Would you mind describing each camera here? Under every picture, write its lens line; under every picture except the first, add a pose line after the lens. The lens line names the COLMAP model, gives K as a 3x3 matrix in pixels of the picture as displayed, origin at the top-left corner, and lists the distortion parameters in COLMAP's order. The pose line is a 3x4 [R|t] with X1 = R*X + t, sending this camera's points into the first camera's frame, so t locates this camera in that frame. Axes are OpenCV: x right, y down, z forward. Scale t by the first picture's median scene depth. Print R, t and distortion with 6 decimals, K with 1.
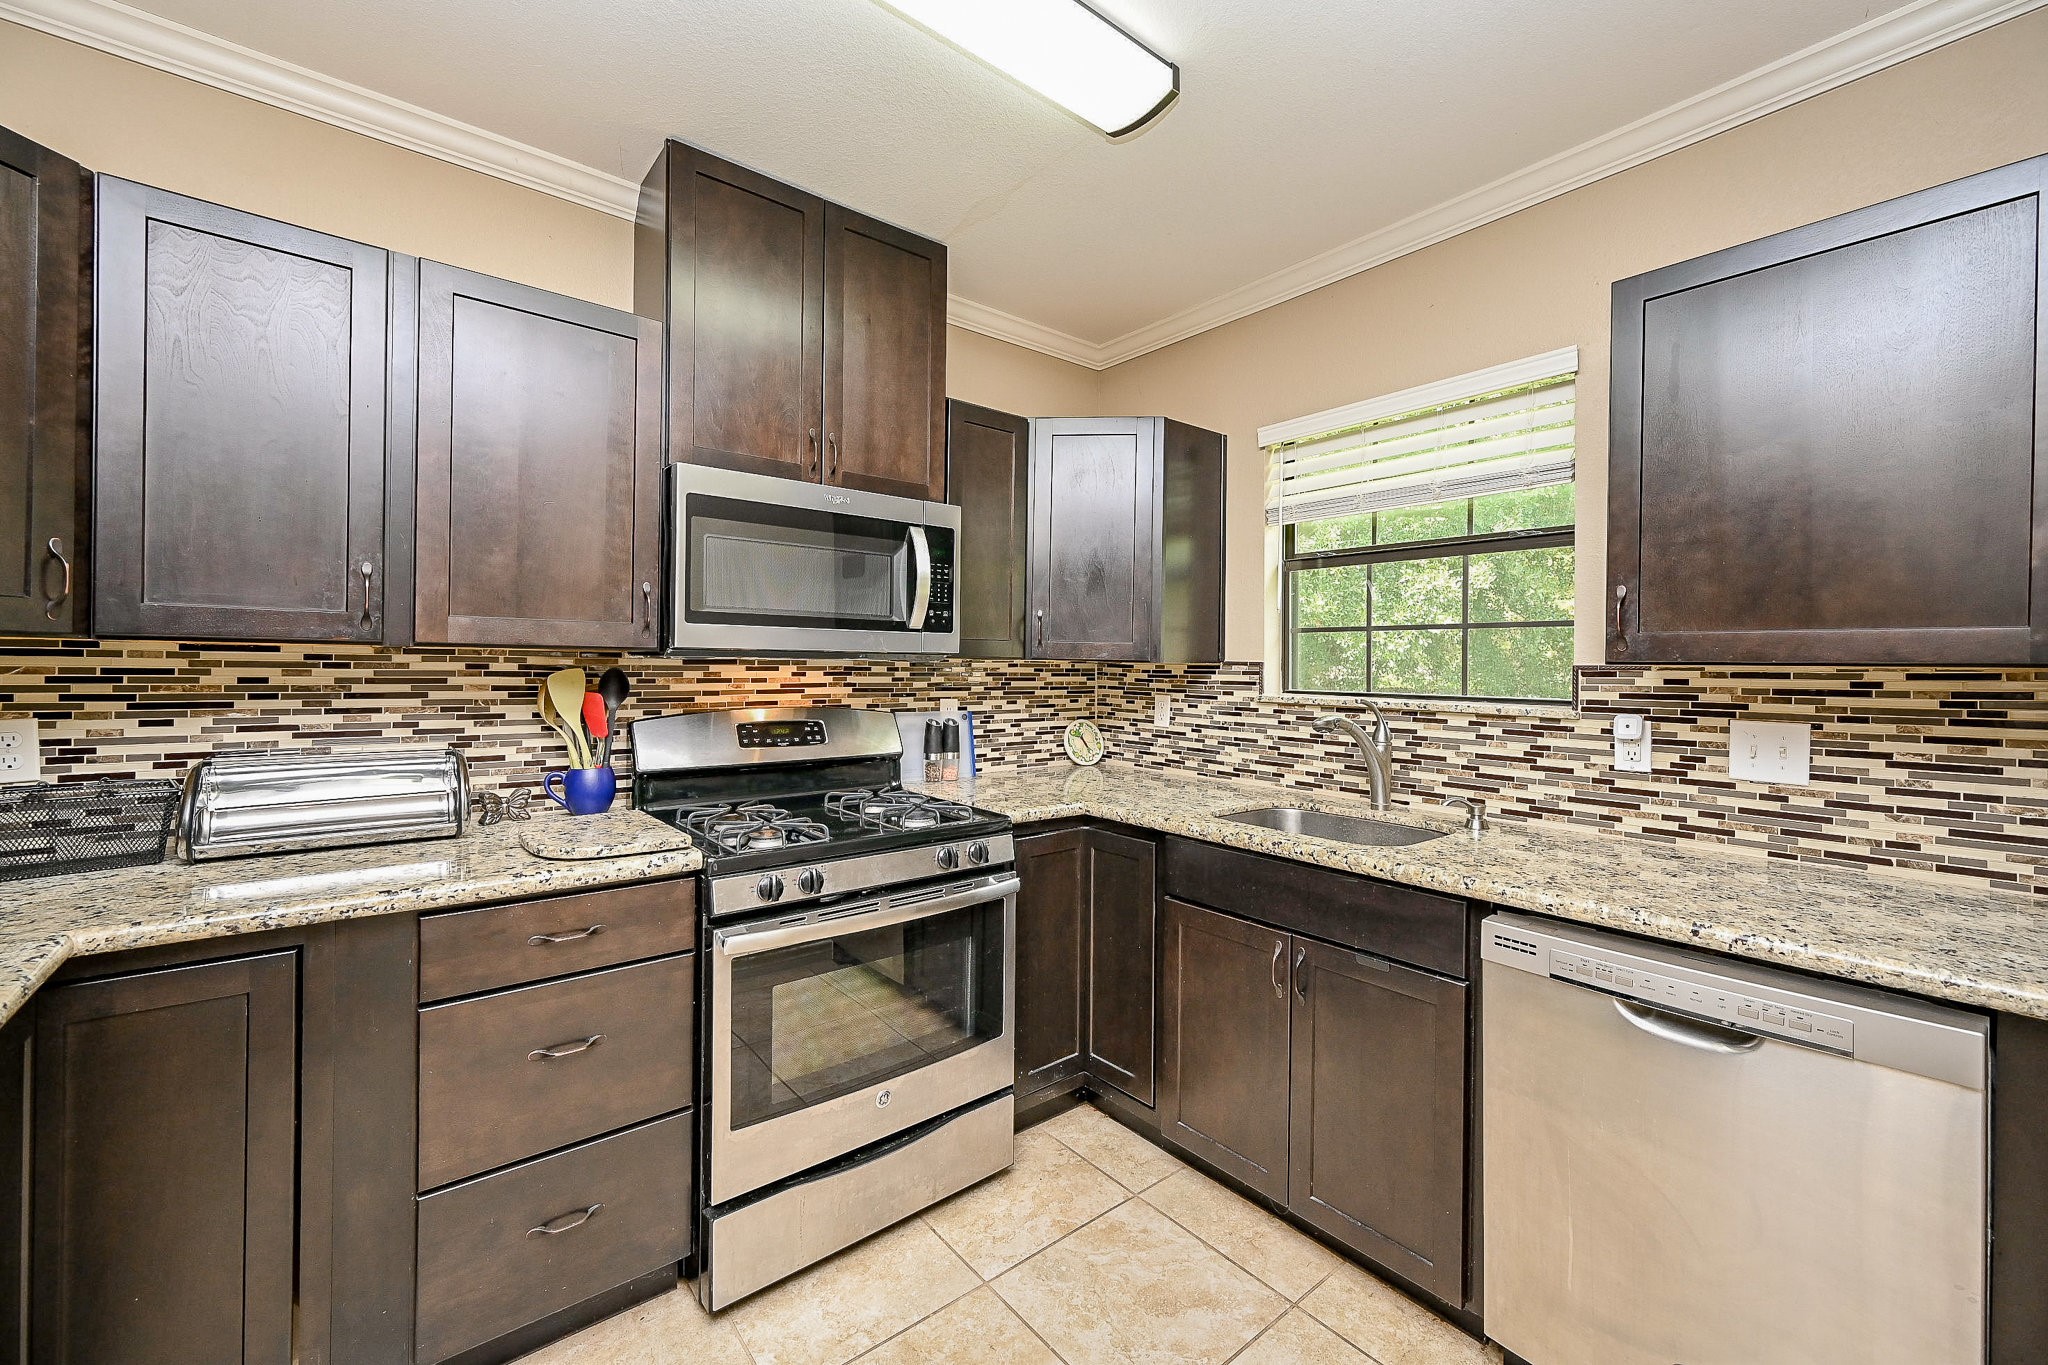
lens RADIAL K [[837.9, 0, 1082.9], [0, 837.9, 673.1], [0, 0, 1]] dist [0.000313, 0.000122]
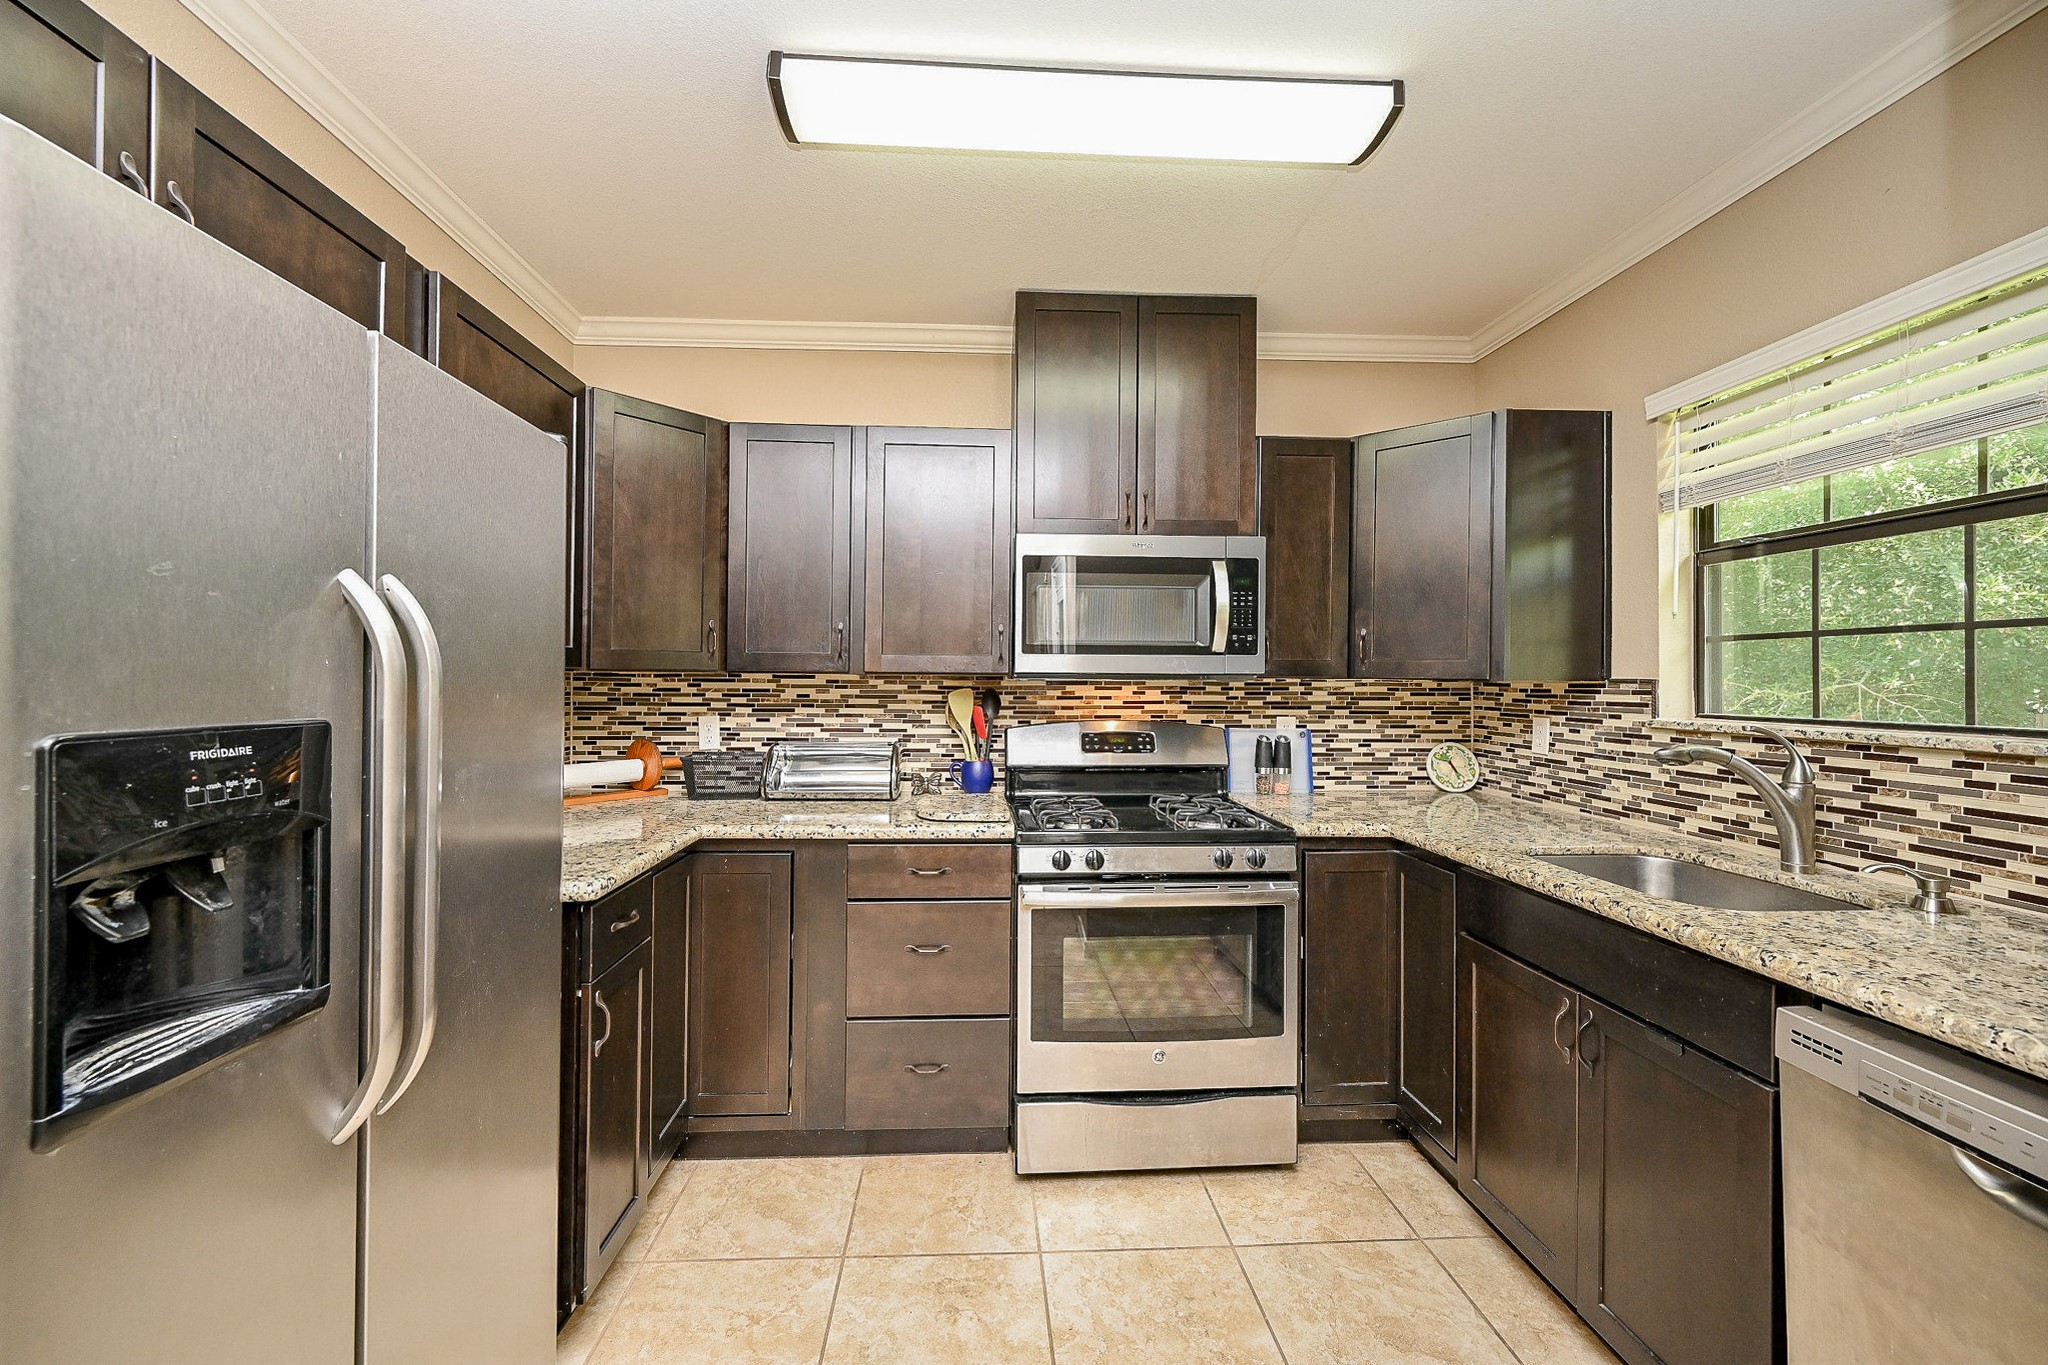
lens RADIAL K [[845.2, 0, 1024.0], [0, 845.2, 682.5], [0, 0, 1]] dist [-0.000001, -0.000160]
pose [[0.788954, -0.006017, -0.614423, 0.283047], [-0.001322, 0.999933, -0.011489, 0.000476], [0.614451, 0.009876, 0.788893, -0.041476]]
